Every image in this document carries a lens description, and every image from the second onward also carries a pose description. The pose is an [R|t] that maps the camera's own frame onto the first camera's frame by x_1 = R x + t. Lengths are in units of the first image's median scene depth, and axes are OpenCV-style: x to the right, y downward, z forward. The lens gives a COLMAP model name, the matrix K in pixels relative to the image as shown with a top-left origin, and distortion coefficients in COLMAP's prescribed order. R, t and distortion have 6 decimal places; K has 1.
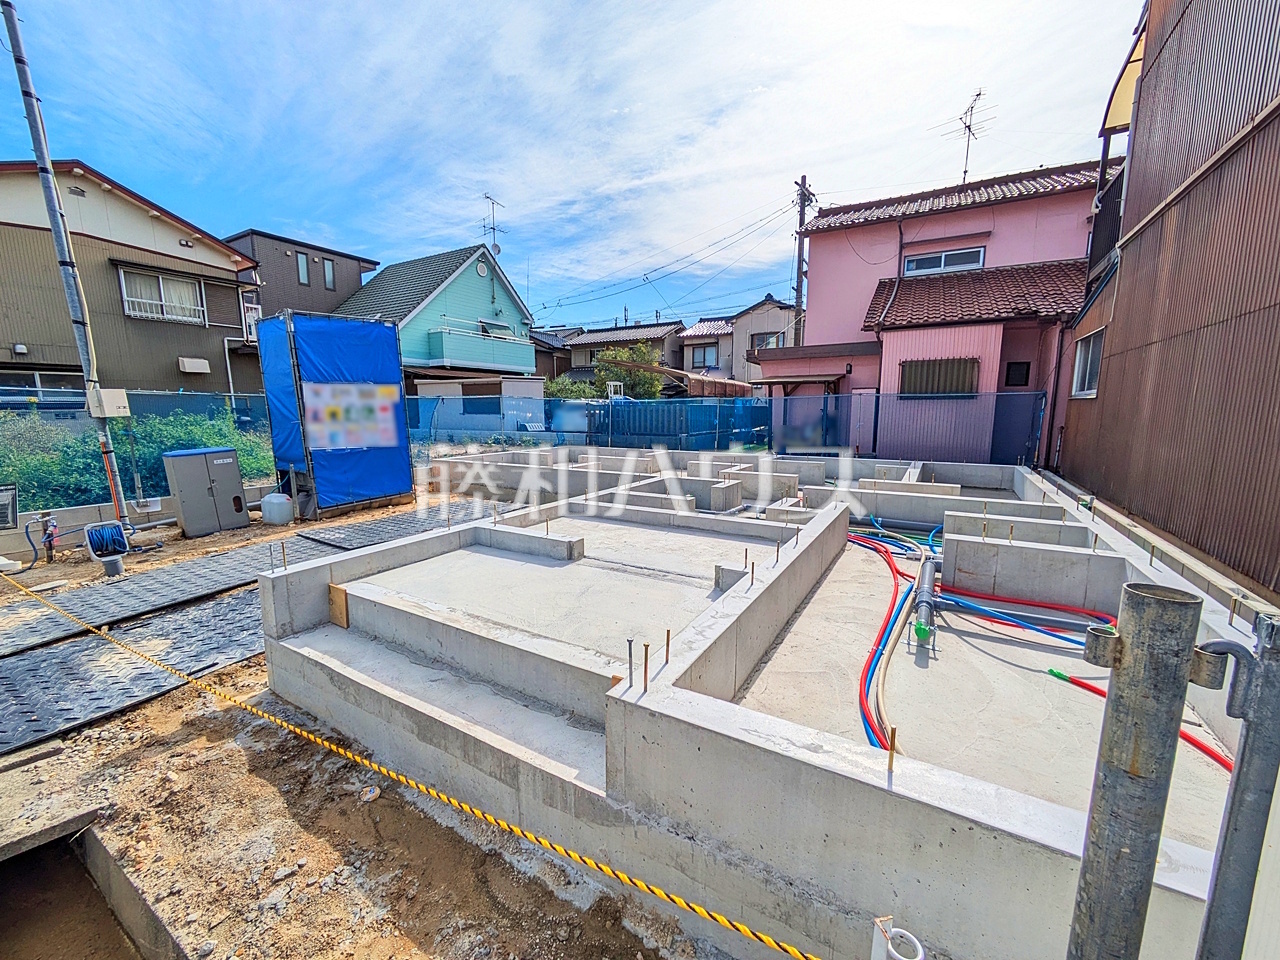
lens RADIAL K [[503.1, 0, 640.0], [0, 503.1, 480.0], [0, 0, 1]] dist [0.000026, -0.000107]
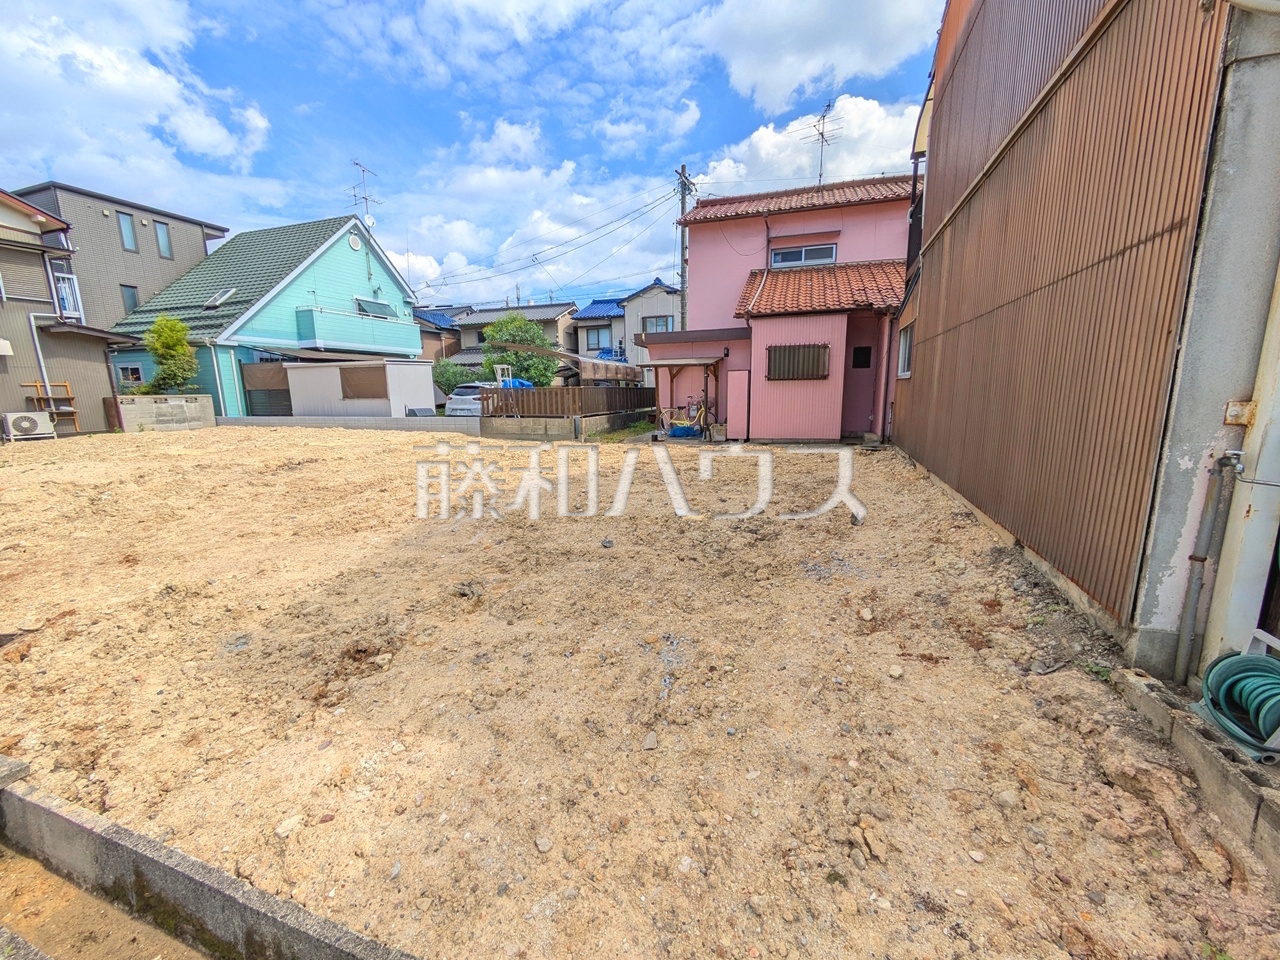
lens RADIAL K [[502.6, 0, 638.9], [0, 502.6, 482.7], [0, 0, 1]] dist [-0.001488, 0.000471]
pose [[0.981051, -0.046421, 0.188107, 0.009588], [0.038784, 0.998275, 0.044081, 0.005780], [-0.189829, -0.035950, 0.981159, -0.042225]]
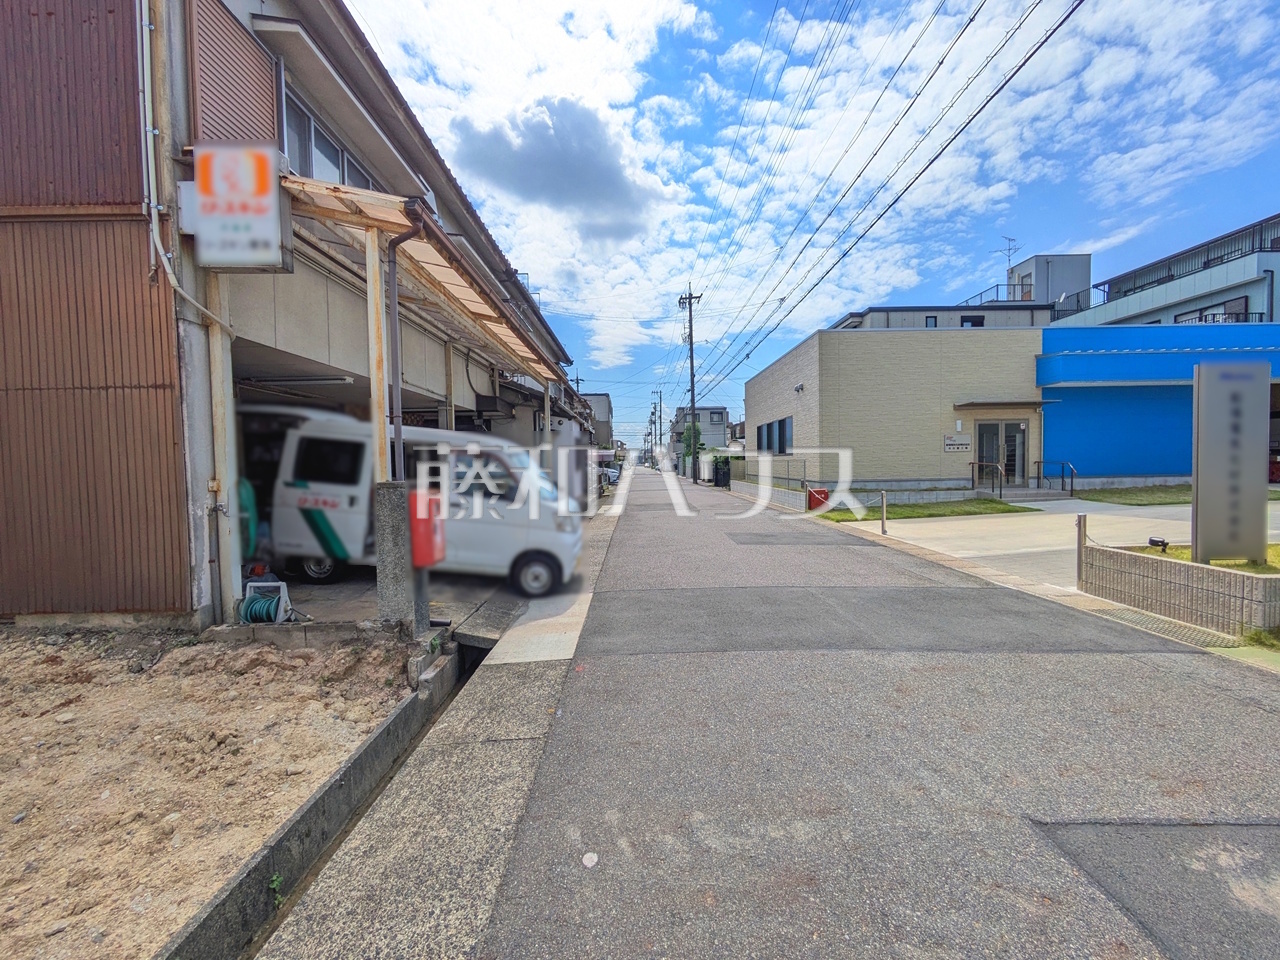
lens RADIAL K [[503.1, 0, 640.0], [0, 503.1, 480.0], [0, 0, 1]] dist [0.000026, -0.000107]
pose [[-0.521775, -0.017465, 0.852904, -0.182868], [0.138528, 0.984786, 0.104912, -0.000771], [-0.841760, 0.172891, -0.511418, 0.009099]]
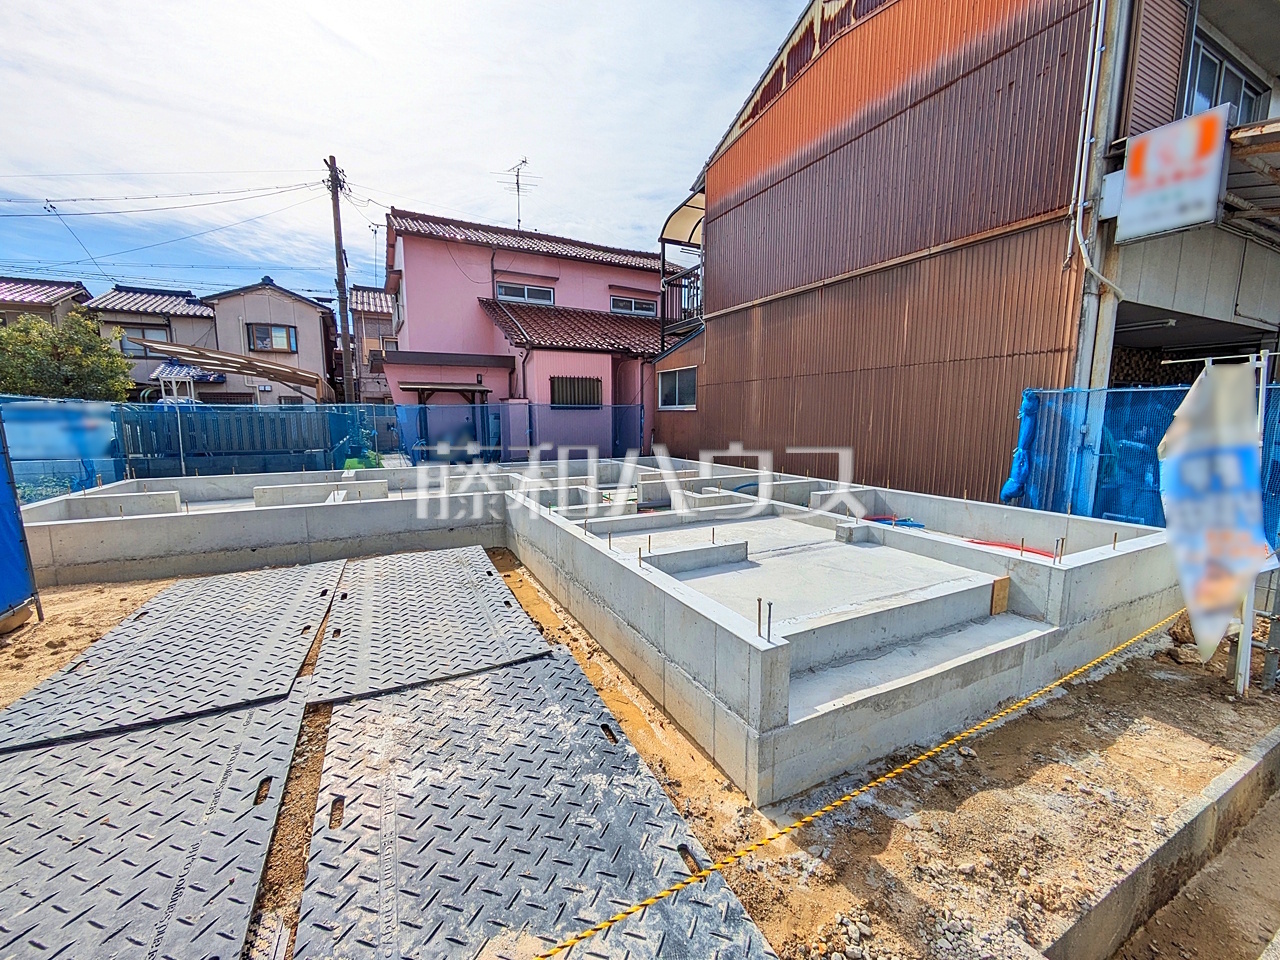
lens RADIAL K [[503.1, 0, 640.0], [0, 503.1, 480.0], [0, 0, 1]] dist [0.000026, -0.000107]
pose [[0.538386, -0.107503, 0.835813, -0.282255], [0.119453, 0.991550, 0.050589, -0.022102], [-0.834189, 0.072604, 0.546678, 0.146190]]
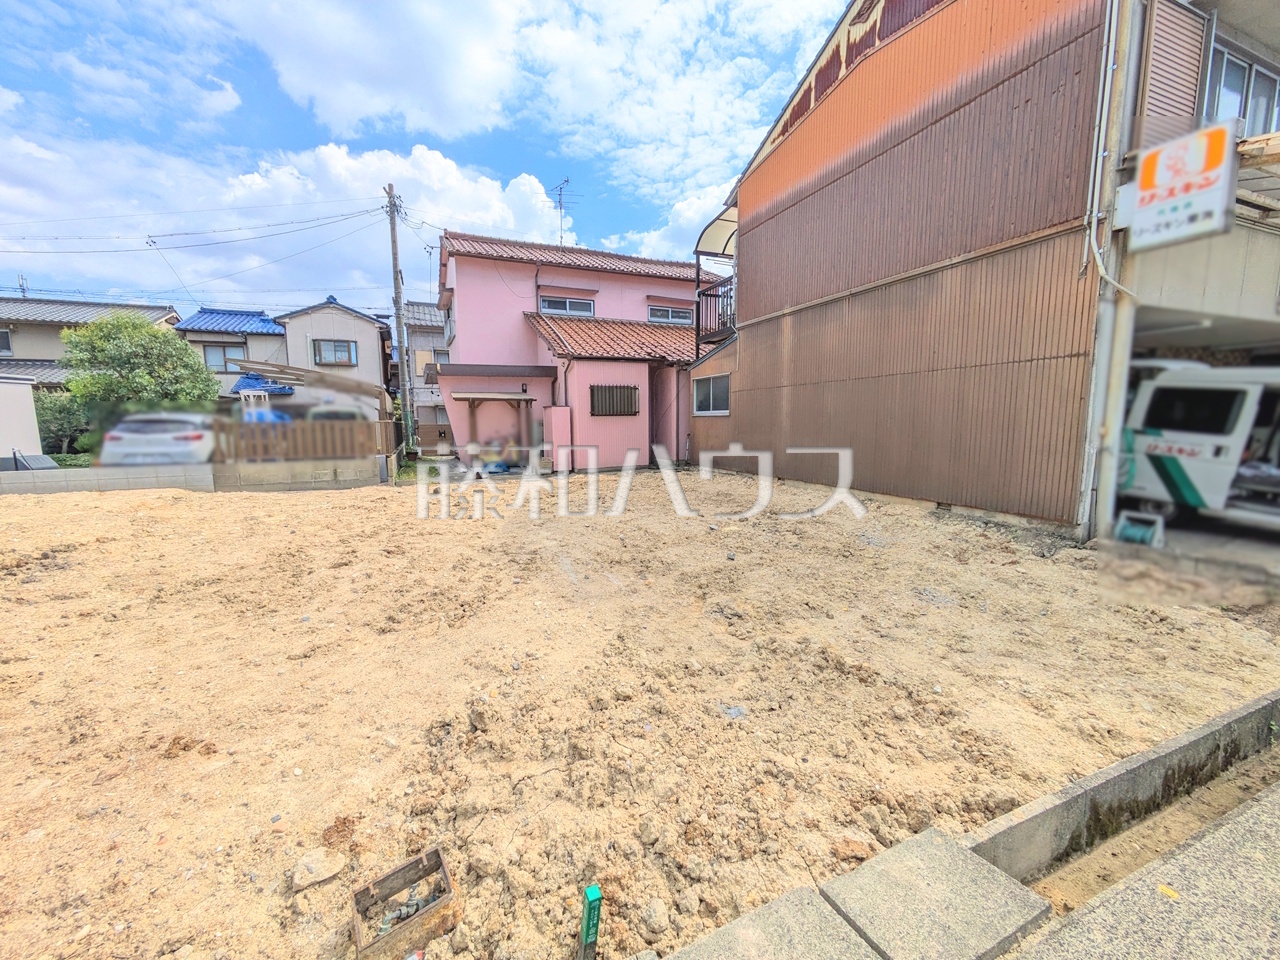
lens RADIAL K [[502.6, 0, 638.9], [0, 502.6, 482.7], [0, 0, 1]] dist [-0.001488, 0.000471]
pose [[0.602988, -0.103171, 0.791051, -0.311312], [0.122694, 0.991798, 0.035827, -0.019289], [-0.788258, 0.075454, 0.610701, 0.120577]]
